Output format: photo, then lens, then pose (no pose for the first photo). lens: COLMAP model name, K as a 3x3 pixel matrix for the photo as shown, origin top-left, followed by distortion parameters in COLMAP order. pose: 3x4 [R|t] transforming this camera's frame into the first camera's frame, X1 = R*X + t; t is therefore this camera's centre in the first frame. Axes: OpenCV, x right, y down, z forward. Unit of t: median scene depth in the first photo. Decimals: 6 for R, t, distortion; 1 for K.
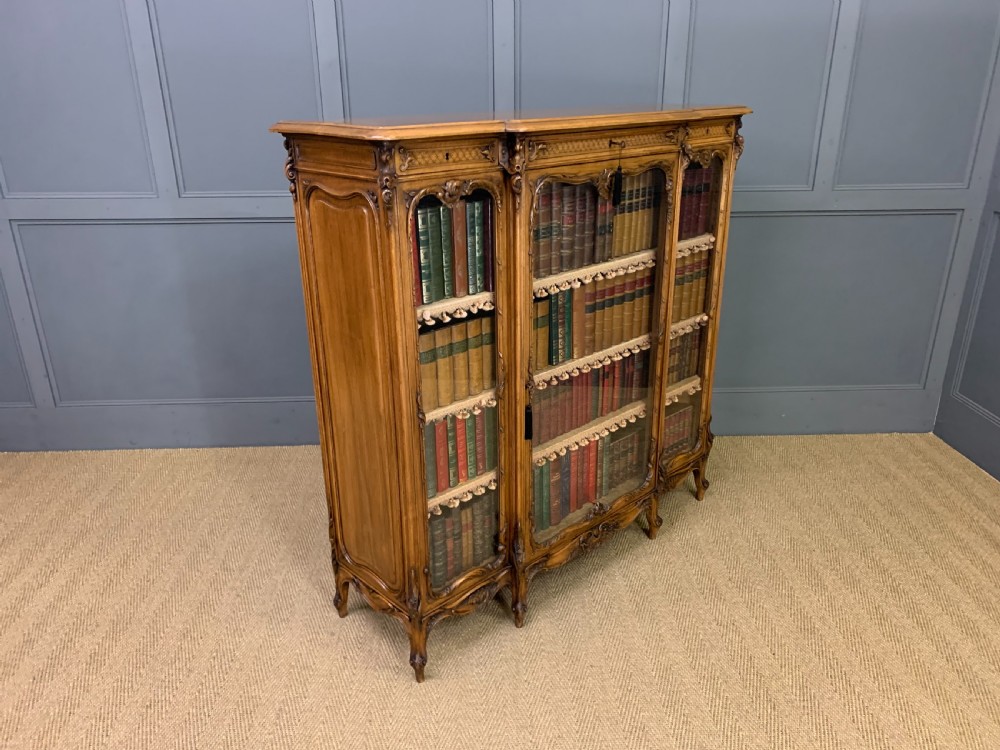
lens RADIAL K [[749.2, 0, 489.8], [0, 749.2, 379.0], [0, 0, 1]] dist [0.049060, -0.007458]
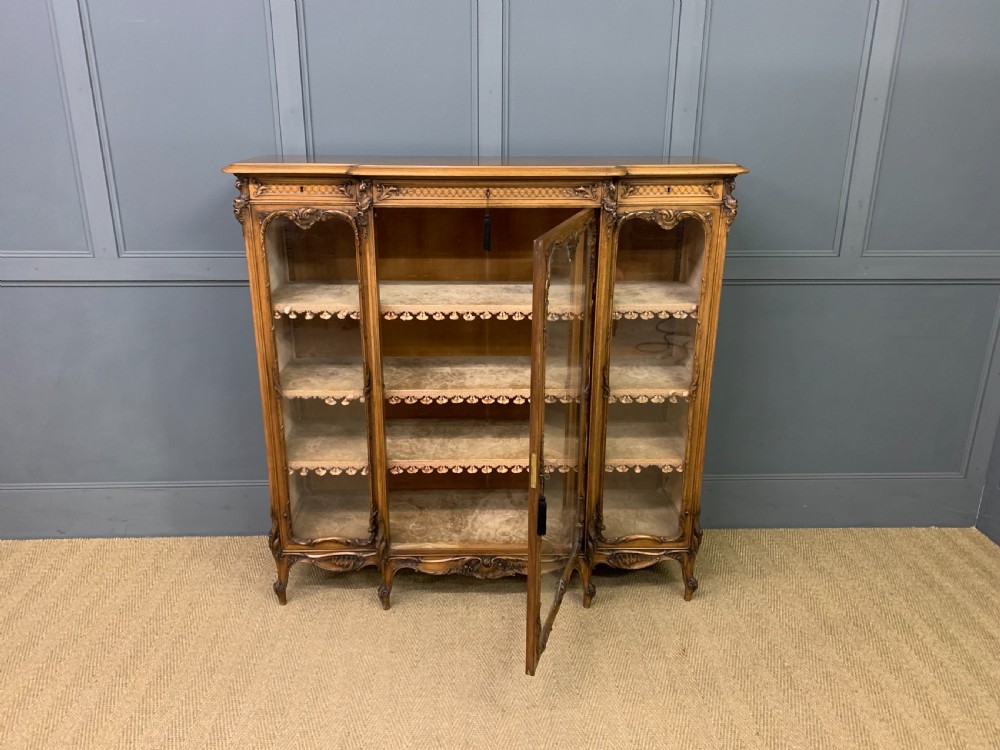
lens RADIAL K [[757.7, 0, 498.1], [0, 757.7, 369.6], [0, 0, 1]] dist [0.075853, -0.104611]
pose [[0.751224, 0.224590, -0.620662, 0.933260], [-0.254584, 0.966161, 0.041473, -0.122003], [0.608974, 0.126855, 0.782981, 0.202807]]
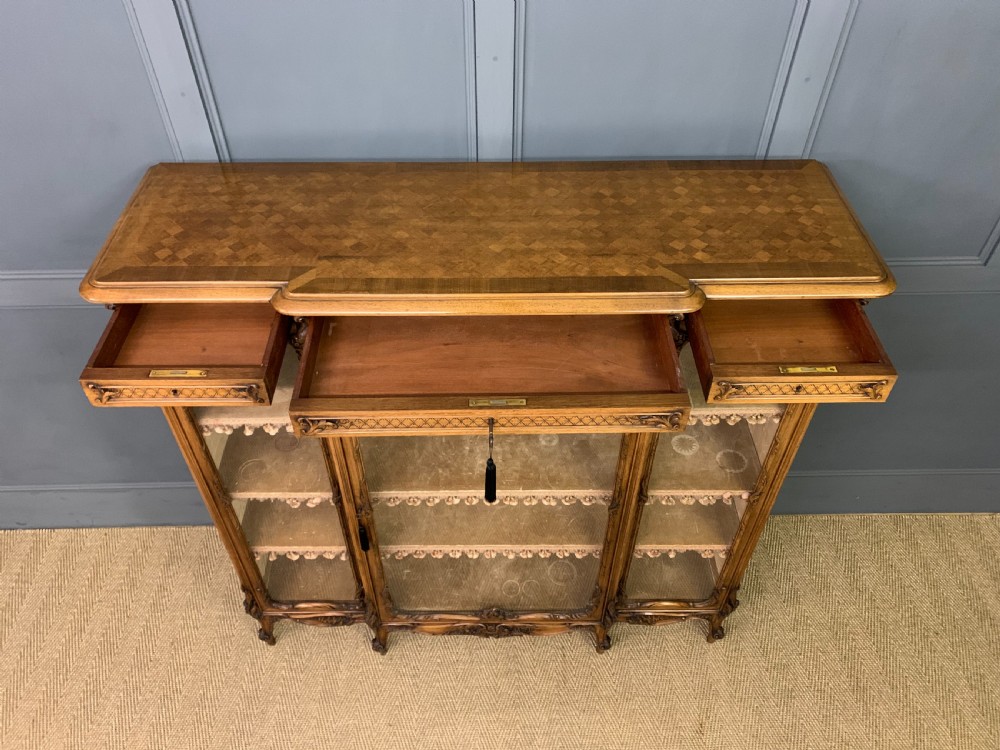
lens RADIAL K [[766.9, 0, 496.4], [0, 766.9, 374.4], [0, 0, 1]] dist [0.011730, 0.005621]
pose [[0.737885, 0.489108, -0.465080, 0.542775], [-0.254654, 0.839909, 0.479275, -0.637836], [0.625042, -0.235216, 0.744309, 0.479148]]
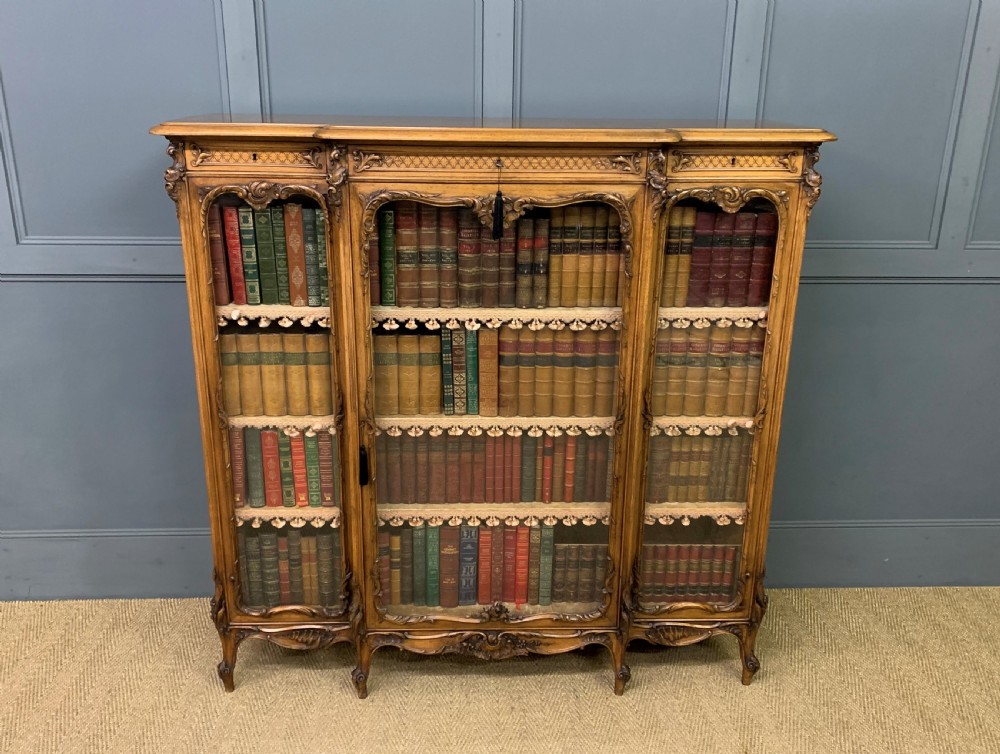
lens RADIAL K [[884.9, 0, 500.1], [0, 884.9, 378.3], [0, 0, 1]] dist [0.054295, -0.053367]
pose [[0.759984, 0.230649, -0.607639, 0.832469], [-0.258757, 0.965000, 0.042666, -0.132864], [0.596213, 0.124805, 0.793066, 0.276017]]
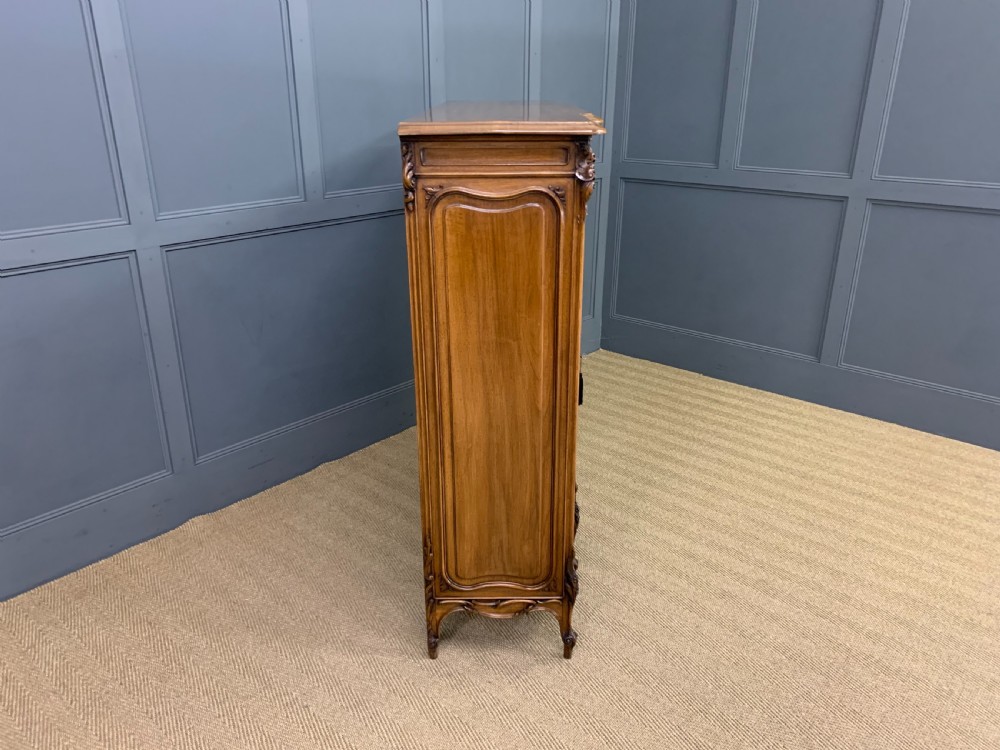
lens RADIAL K [[751.8, 0, 504.9], [0, 751.8, 374.9], [0, 0, 1]] dist [0.057640, -0.061064]
pose [[0.699250, -0.254645, 0.667986, -0.816922], [0.258619, 0.961226, 0.095709, -0.103479], [-0.666457, 0.105829, 0.737994, 0.274061]]
